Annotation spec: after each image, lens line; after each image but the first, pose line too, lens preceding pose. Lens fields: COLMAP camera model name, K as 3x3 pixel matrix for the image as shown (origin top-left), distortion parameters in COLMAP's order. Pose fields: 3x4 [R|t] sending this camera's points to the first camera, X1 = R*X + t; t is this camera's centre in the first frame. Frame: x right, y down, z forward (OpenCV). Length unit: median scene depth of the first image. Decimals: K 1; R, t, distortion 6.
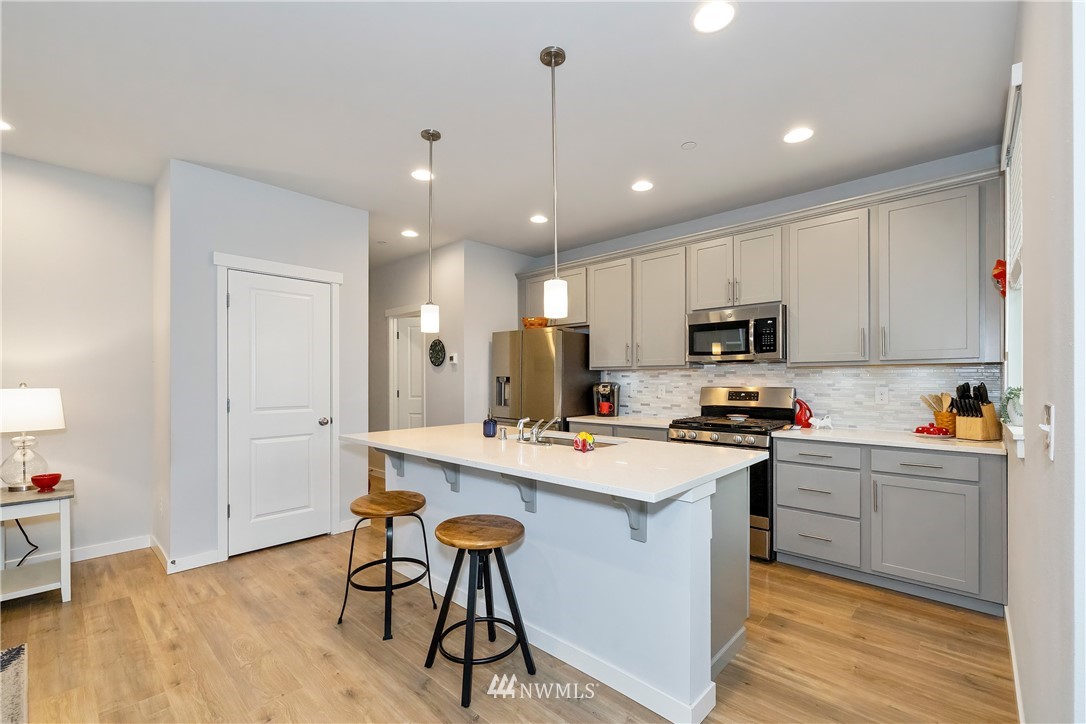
lens RADIAL K [[471.3, 0, 539.4], [0, 471.3, 375.5], [0, 0, 1]] dist [0.006690, -0.002027]
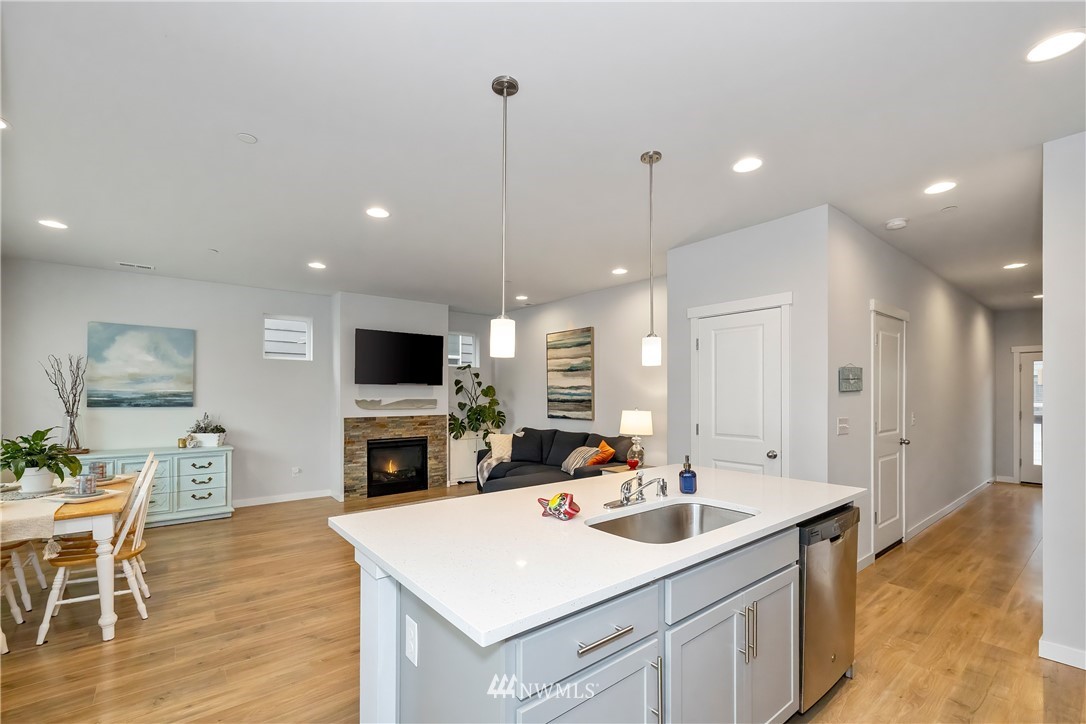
lens RADIAL K [[471.3, 0, 538.1], [0, 471.3, 392.3], [0, 0, 1]] dist [0.006690, -0.002027]
pose [[-0.146553, -0.003293, -0.989197, 0.637152], [0.005854, 0.999974, -0.004196, -0.031290], [0.989186, -0.006406, -0.146530, 0.784652]]
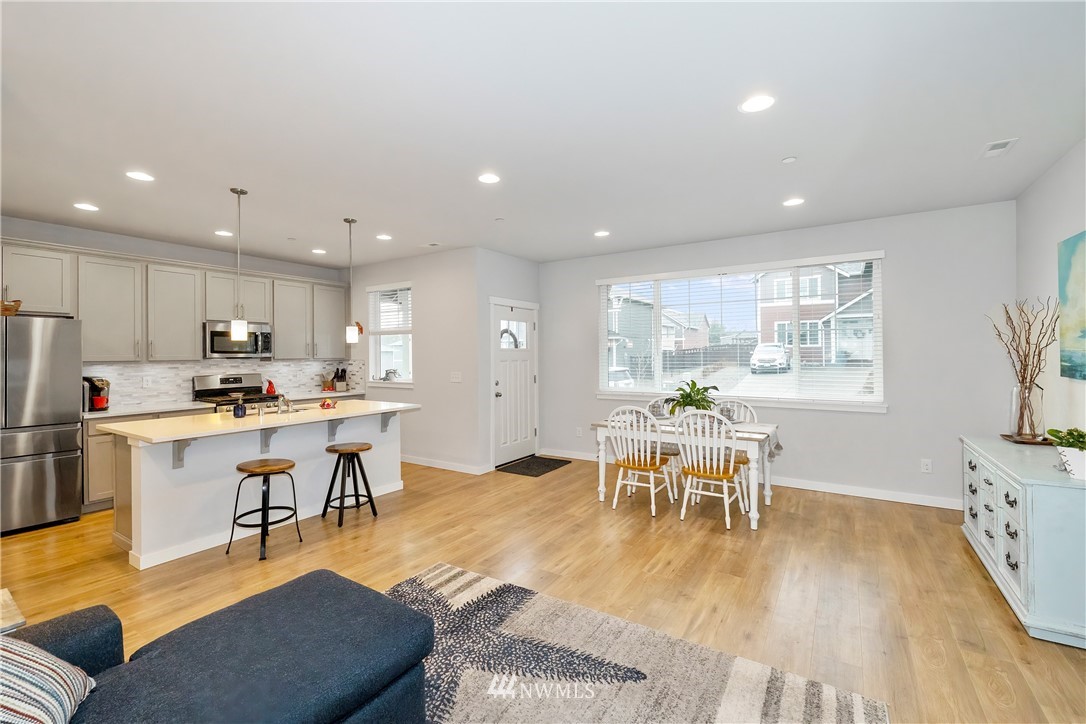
lens RADIAL K [[471.3, 0, 541.8], [0, 471.3, 354.3], [0, 0, 1]] dist [0.006690, -0.002027]
pose [[-0.184301, 0.001694, 0.982868, -1.419041], [0.000169, 0.999999, -0.001692, -0.042839], [-0.982870, -0.000146, -0.184301, 0.354101]]
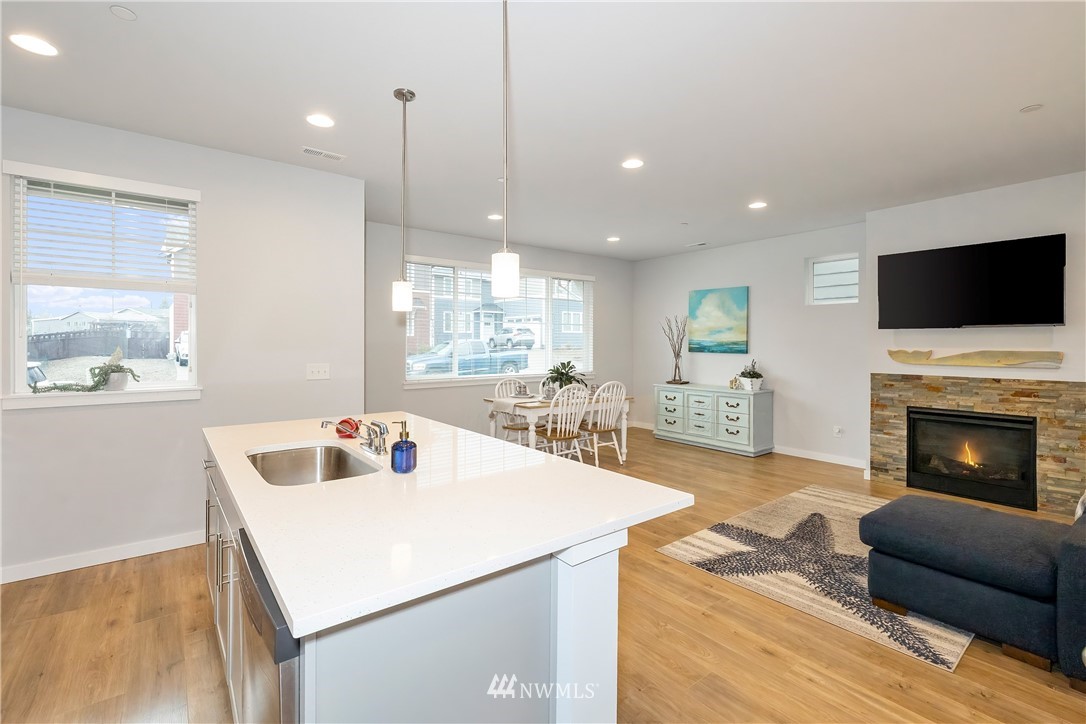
lens RADIAL K [[471.3, 0, 537.7], [0, 471.3, 355.6], [0, 0, 1]] dist [0.006690, -0.002027]
pose [[-0.987395, -0.005981, 0.158165, -0.318328], [-0.003034, 0.999817, 0.018862, -0.020438], [-0.158249, 0.018145, -0.987233, 1.358698]]
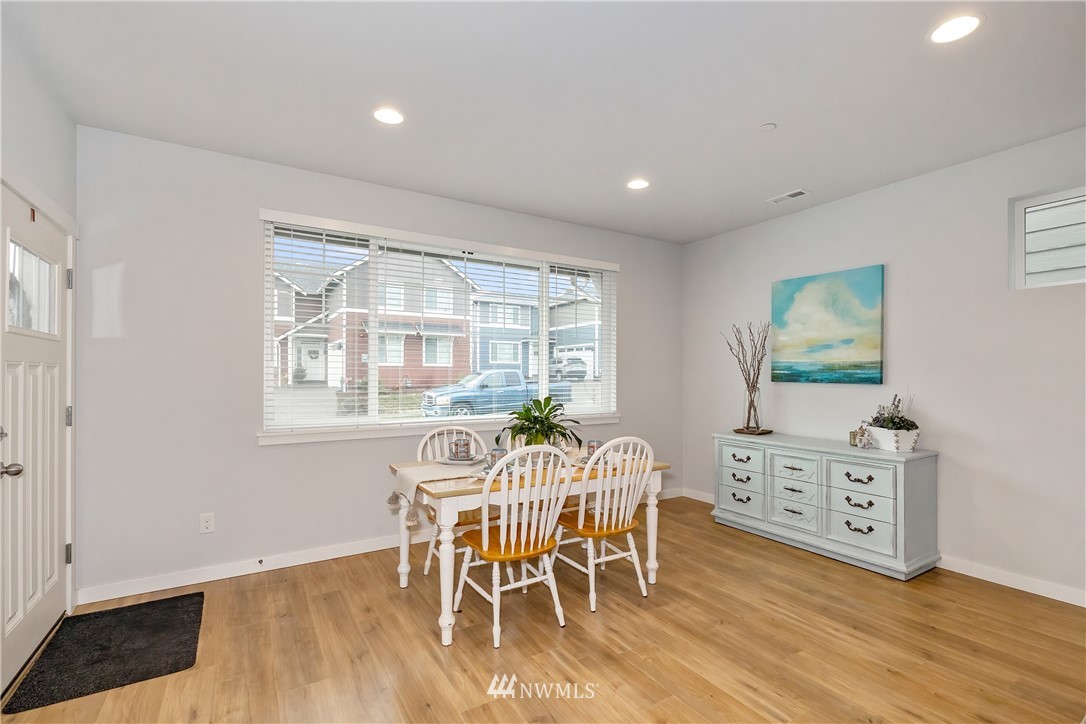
lens RADIAL K [[487.3, 0, 556.2], [0, 487.3, 377.1], [0, 0, 1]] dist [0.001973, -0.000907]
pose [[-0.969795, -0.004393, 0.243884, -0.408243], [-0.005505, 0.999977, -0.003877, -0.002528], [-0.243861, -0.005103, -0.969797, 0.579099]]
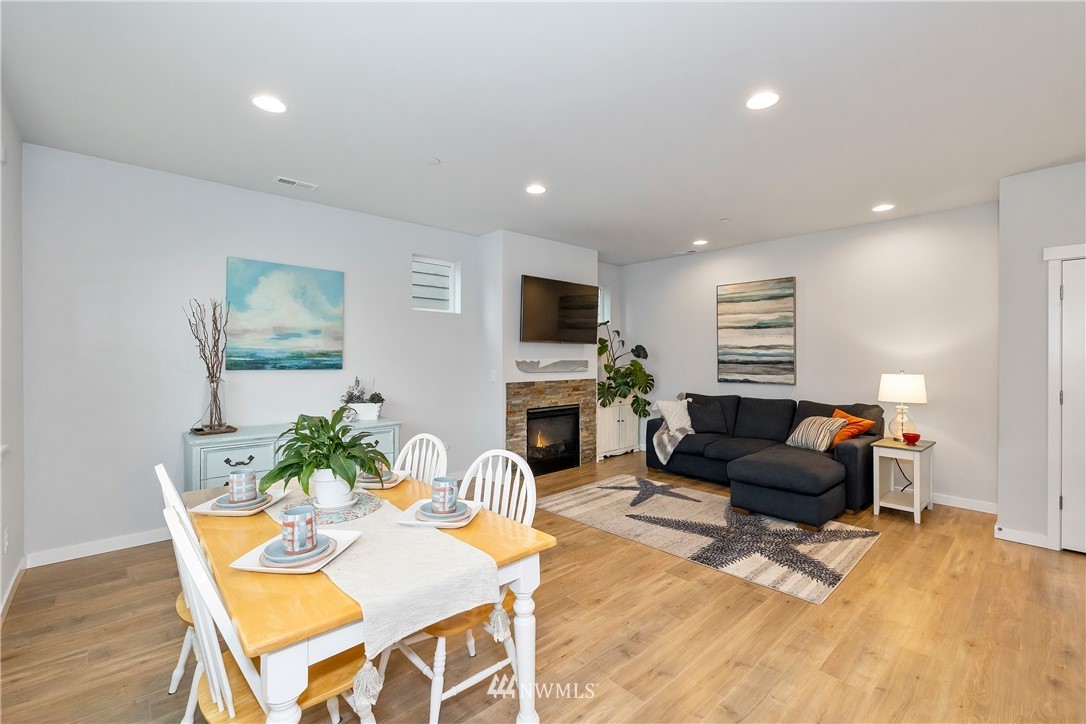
lens RADIAL K [[471.3, 0, 538.8], [0, 471.3, 354.2], [0, 0, 1]] dist [0.006690, -0.002027]
pose [[-0.076867, -0.003158, -0.997036, 0.429898], [0.003942, 0.999986, -0.003471, -0.030107], [0.997034, -0.004197, -0.076854, -0.029313]]
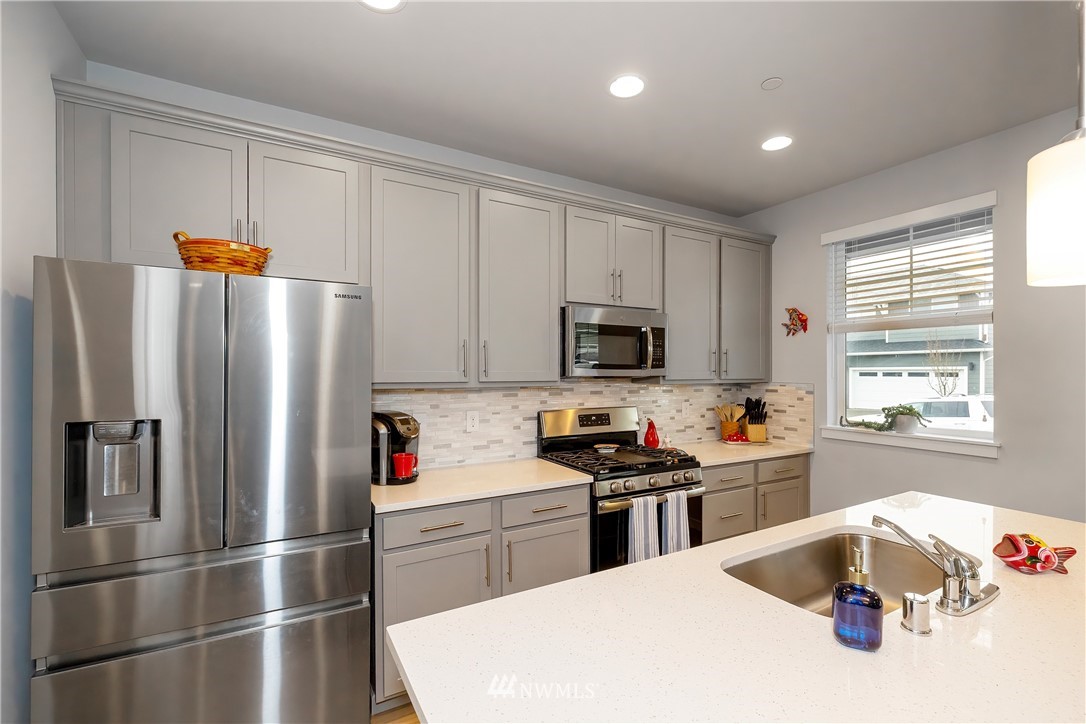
lens RADIAL K [[471.3, 0, 545.0], [0, 471.3, 371.2], [0, 0, 1]] dist [0.006690, -0.002027]
pose [[0.288744, 0.002932, 0.957402, -0.406153], [-0.007298, 0.999973, -0.000862, -0.042656], [-0.957379, -0.006738, 0.288757, 0.983771]]
